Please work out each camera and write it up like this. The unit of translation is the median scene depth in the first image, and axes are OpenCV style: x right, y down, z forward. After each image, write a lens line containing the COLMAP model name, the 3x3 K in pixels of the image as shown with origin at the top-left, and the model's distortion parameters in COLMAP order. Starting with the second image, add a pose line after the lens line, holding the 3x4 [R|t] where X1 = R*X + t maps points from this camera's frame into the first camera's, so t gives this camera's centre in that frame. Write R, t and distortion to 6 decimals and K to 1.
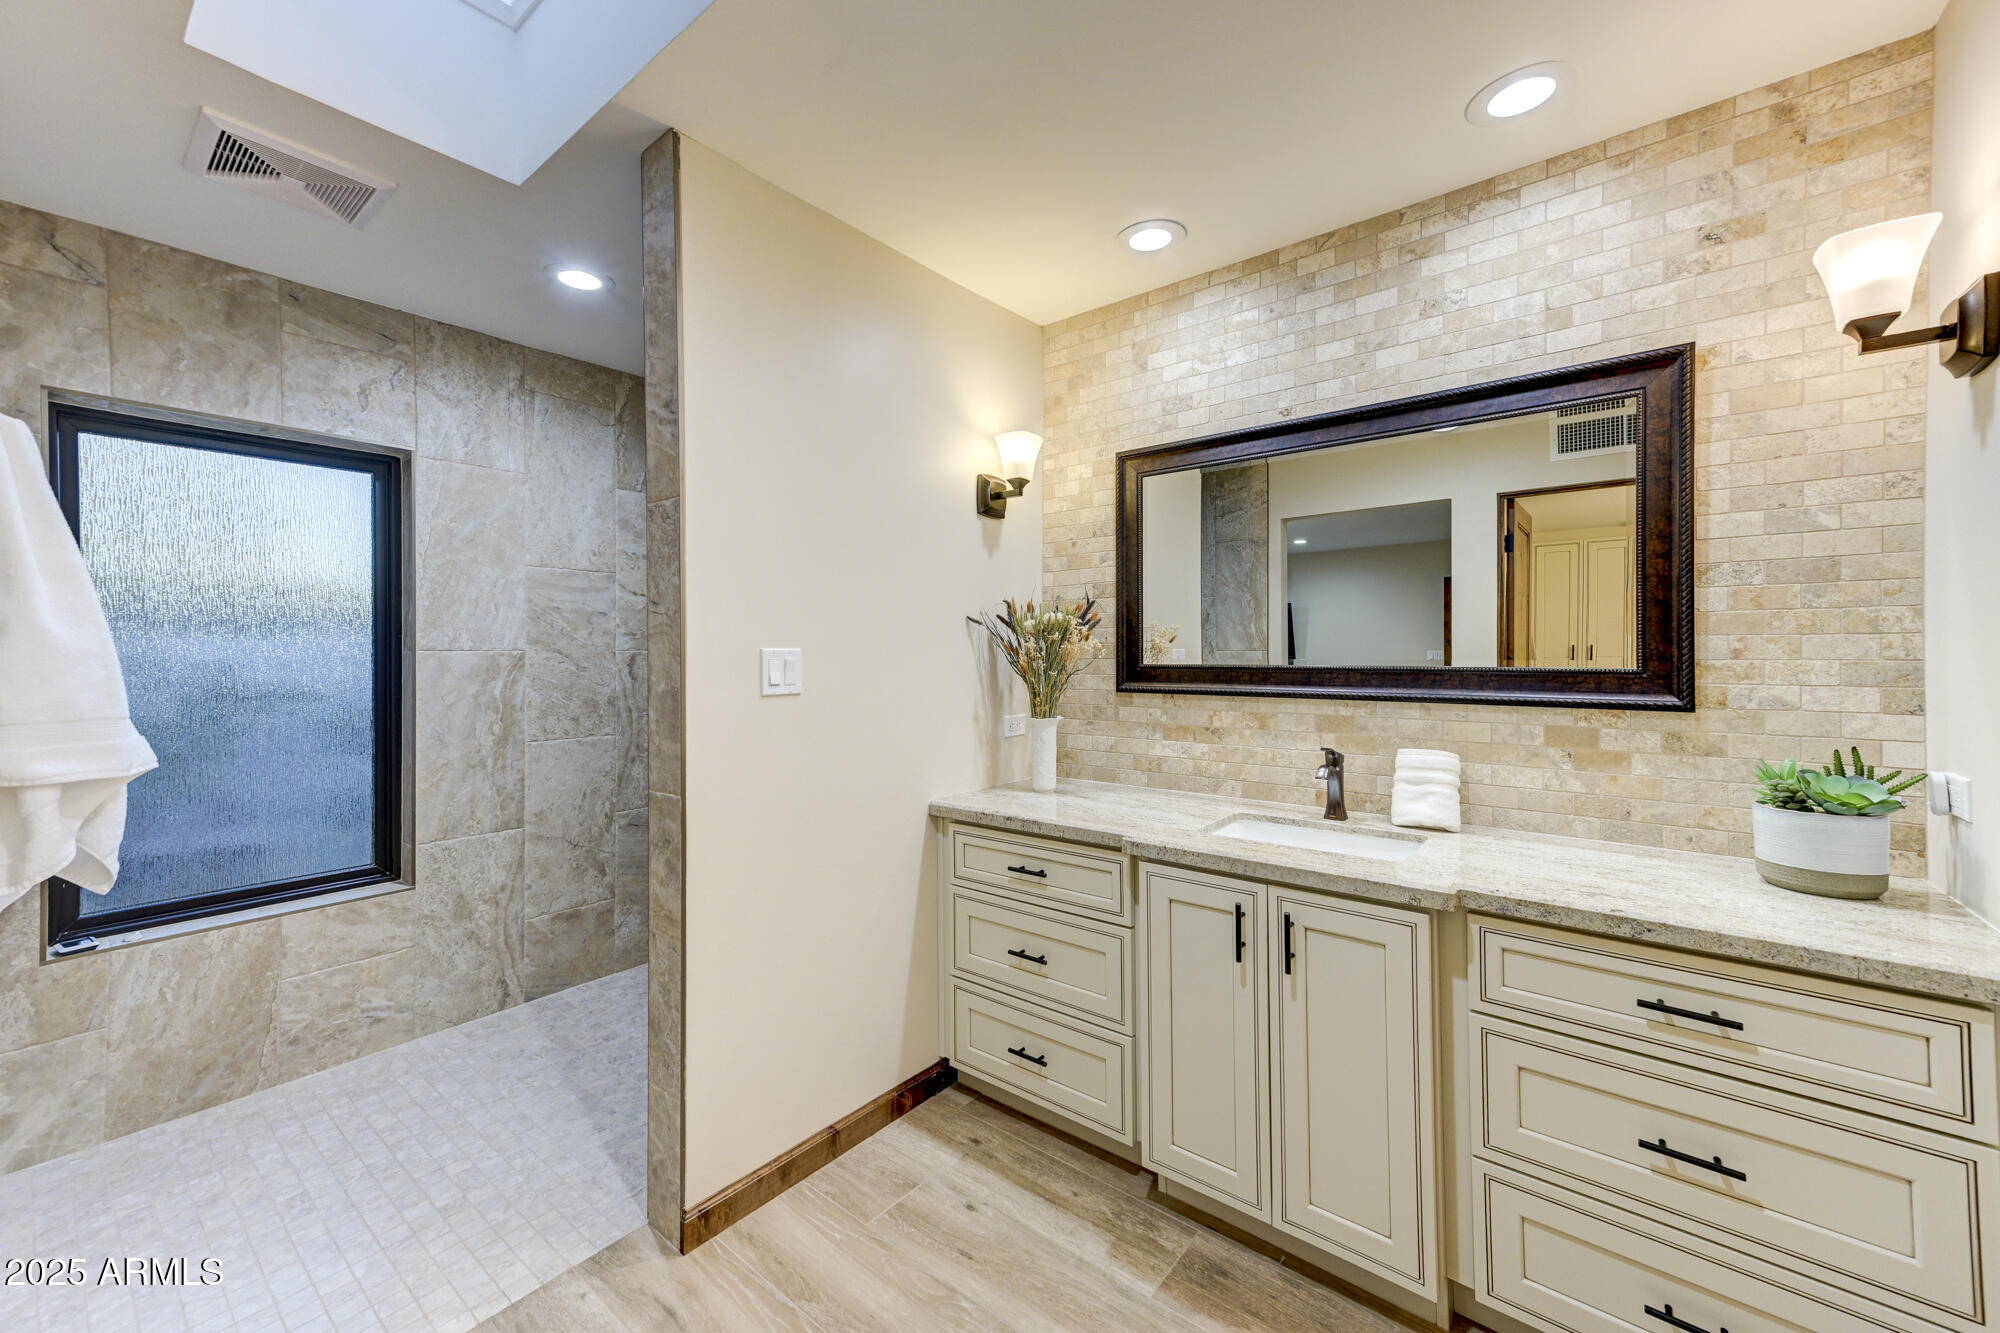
lens RADIAL K [[785.1, 0, 1012.3], [0, 785.1, 655.1], [0, 0, 1]] dist [0.008545, 0.002006]
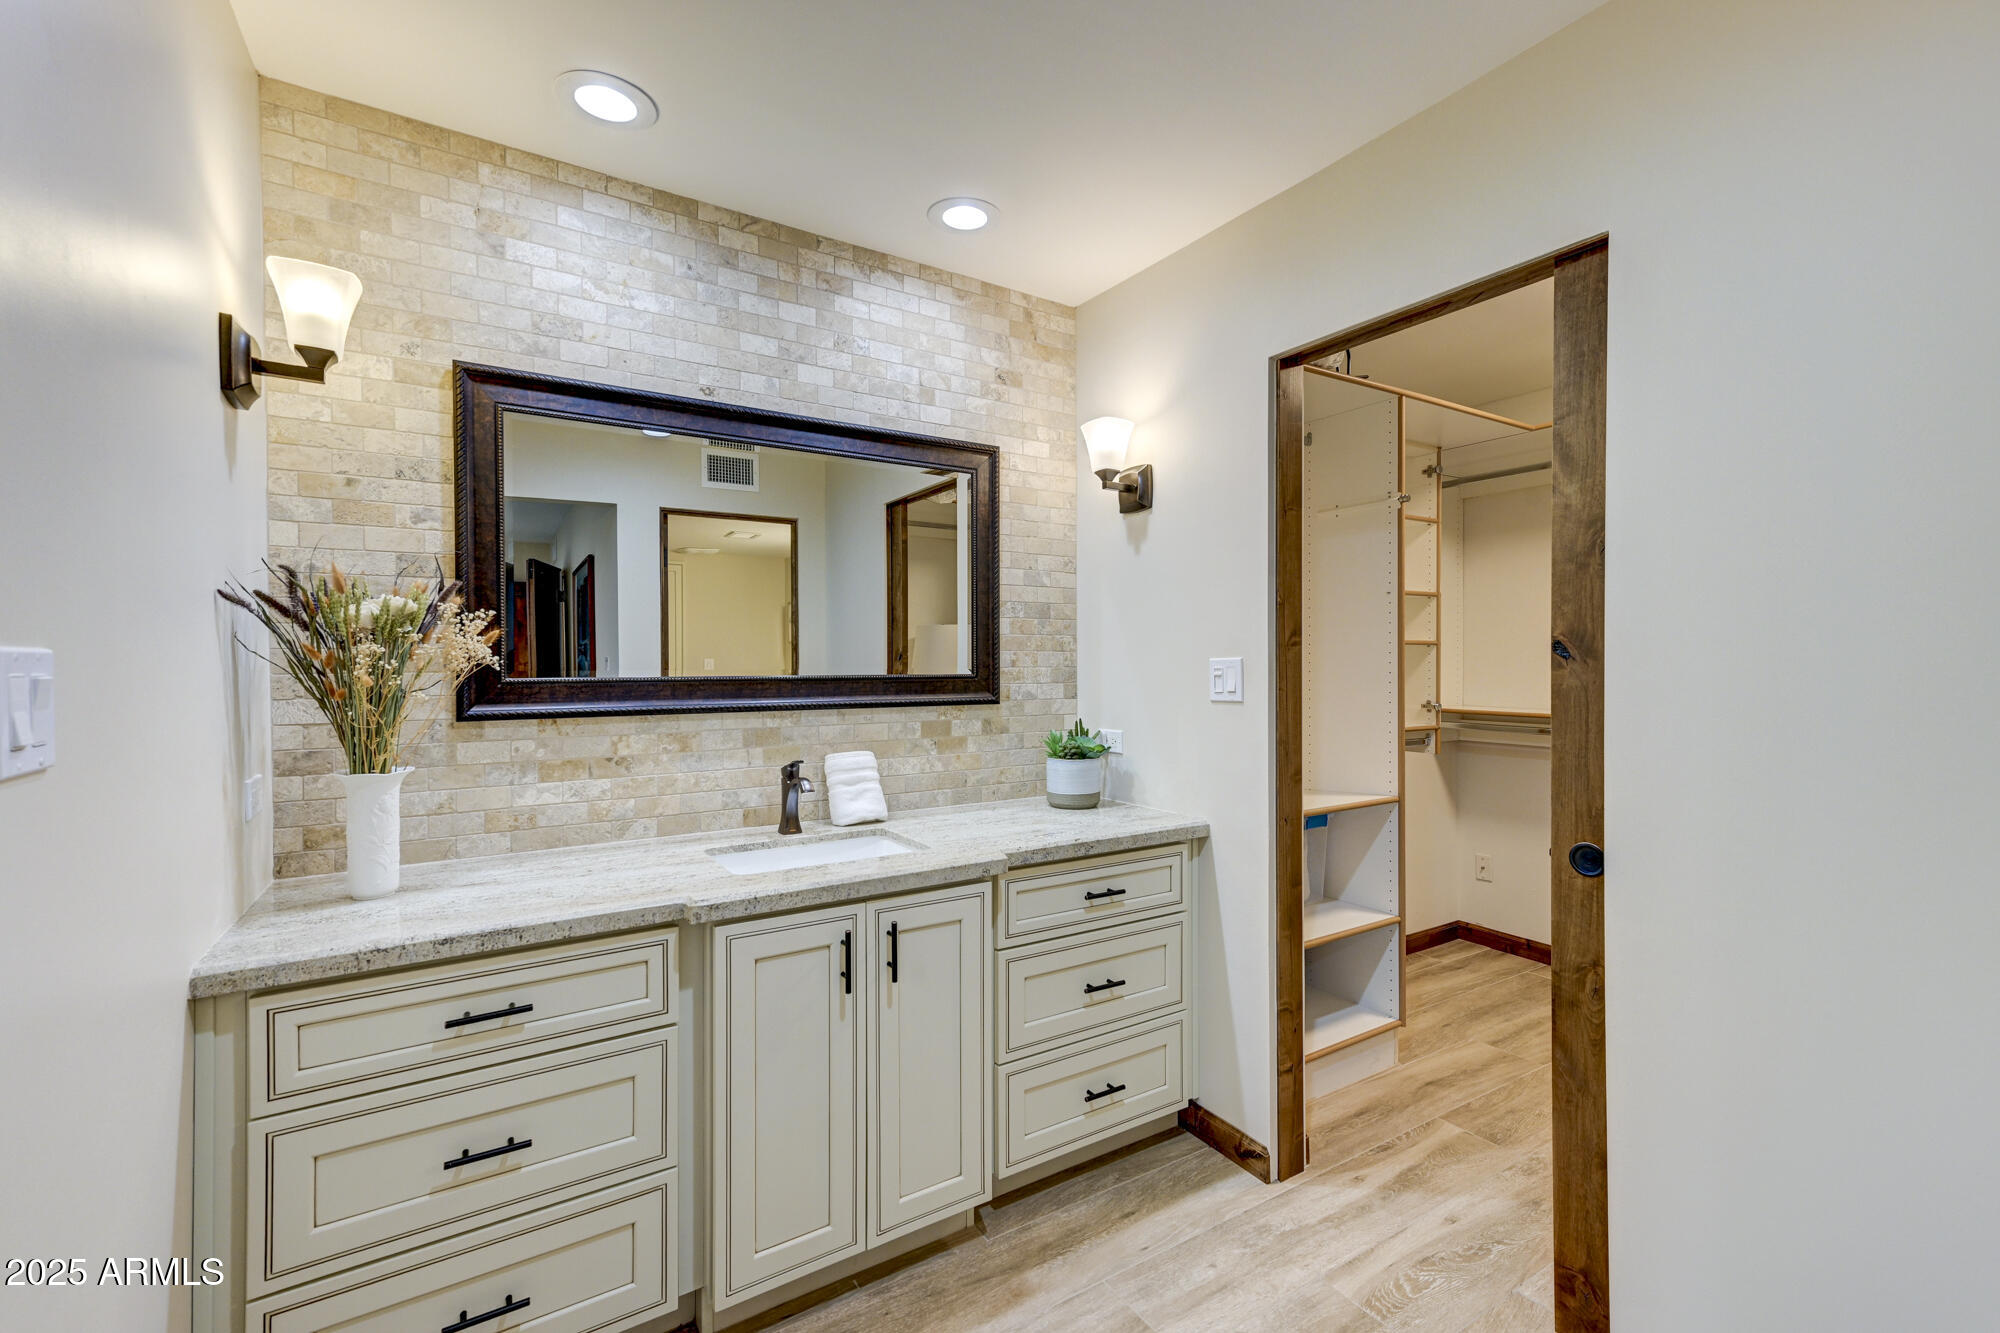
lens RADIAL K [[864.3, 0, 1001.8], [0, 864.3, 670.5], [0, 0, 1]] dist [0.005414, 0.001232]
pose [[0.311326, -0.005835, 0.950285, -0.524847], [0.004539, 0.999979, 0.004653, 0.003027], [-0.950292, 0.002865, 0.311346, 0.422455]]
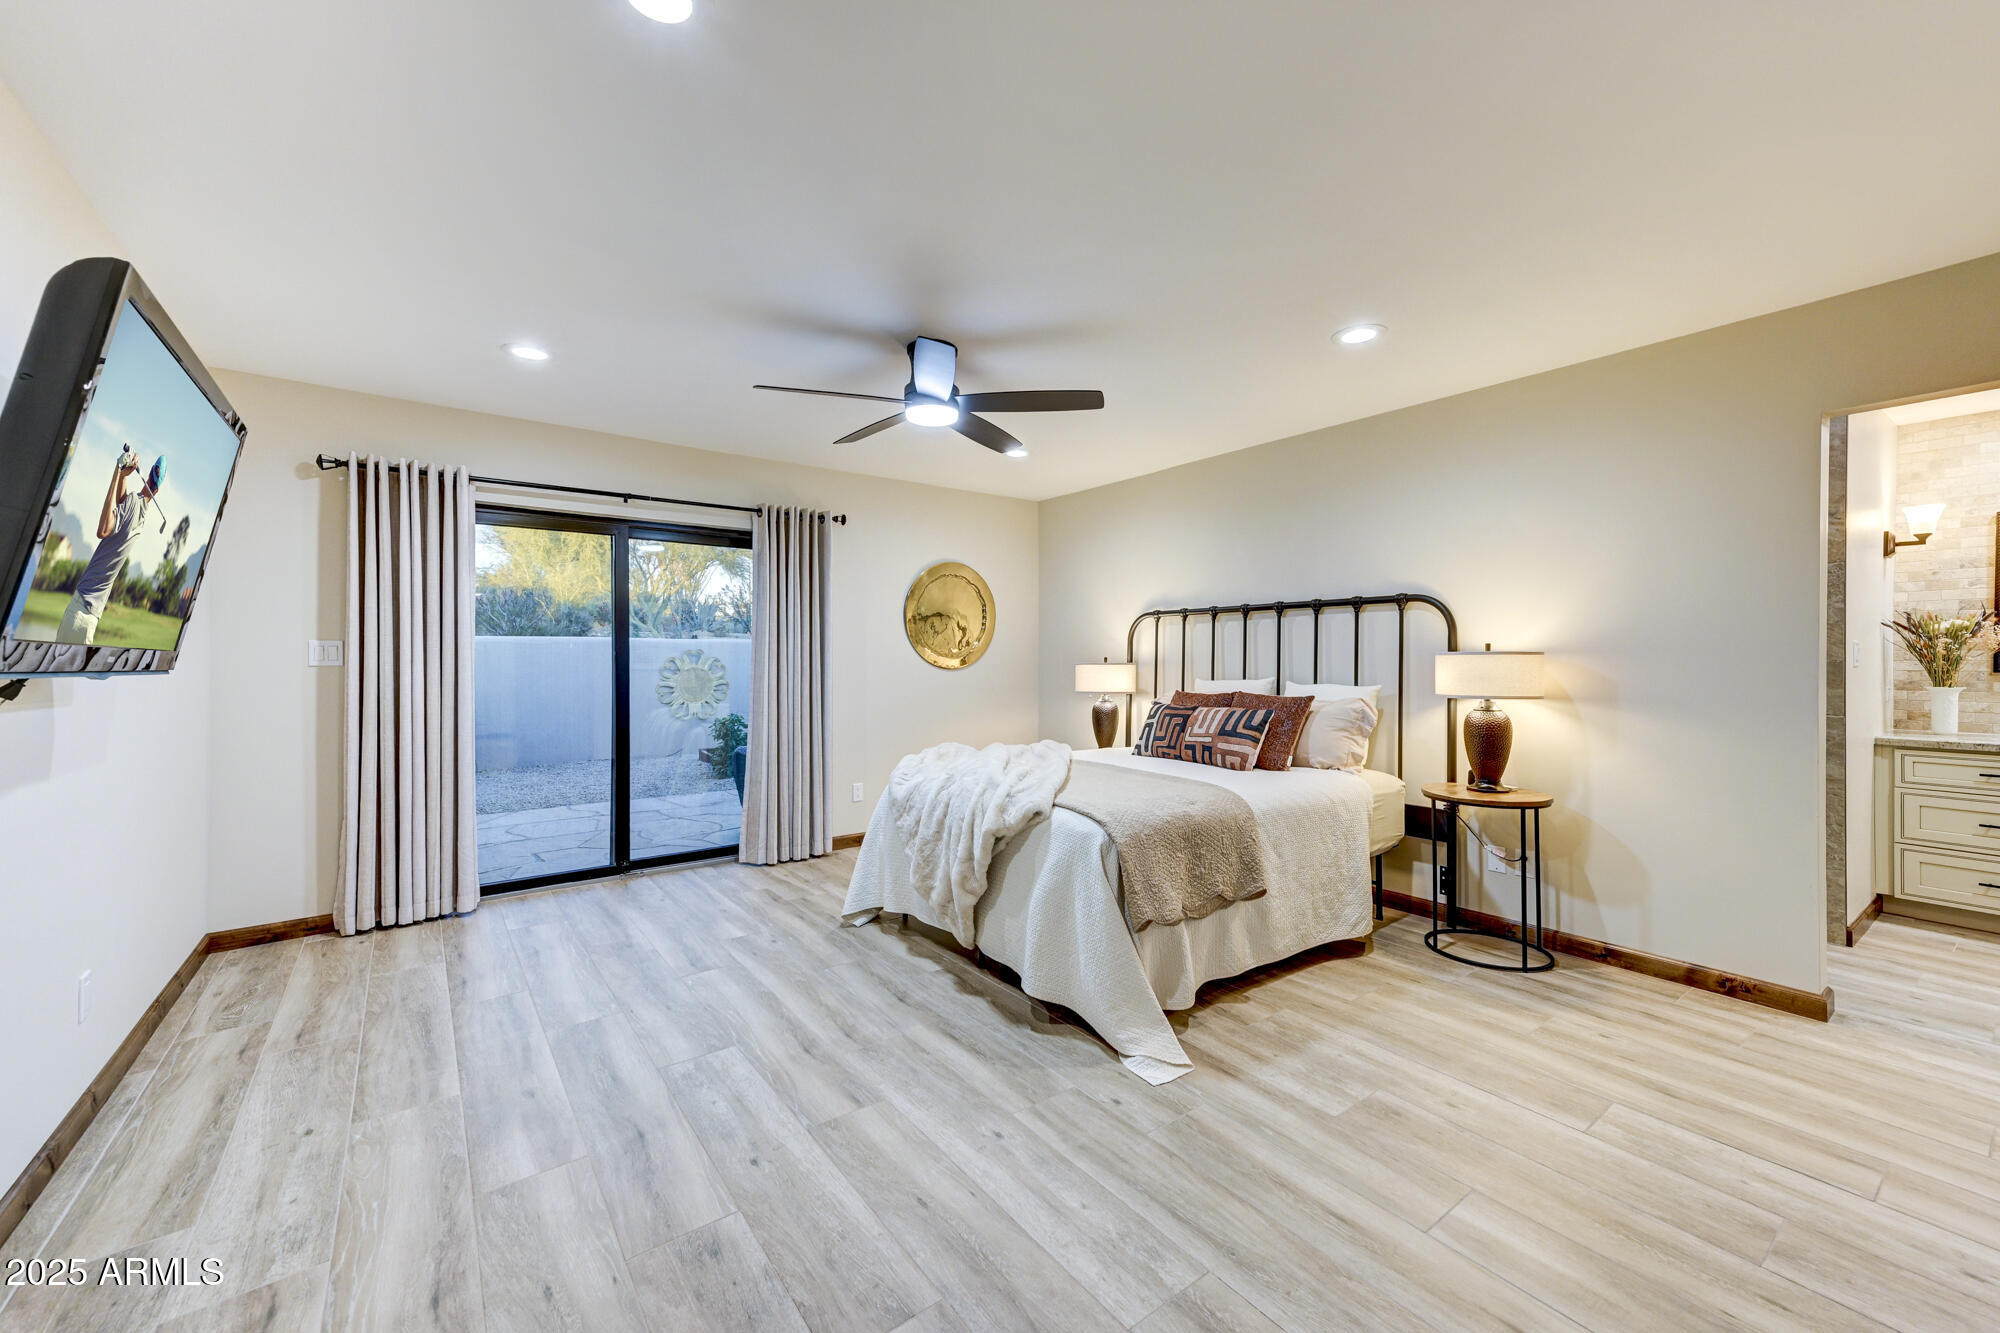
lens RADIAL K [[785.1, 0, 983.8], [0, 785.1, 664.0], [0, 0, 1]] dist [0.008545, 0.002006]
pose [[0.970753, 0.008228, -0.239938, -1.716635], [-0.006756, 0.999953, 0.006959, 0.042126], [0.239984, -0.005135, 0.970763, -1.177905]]
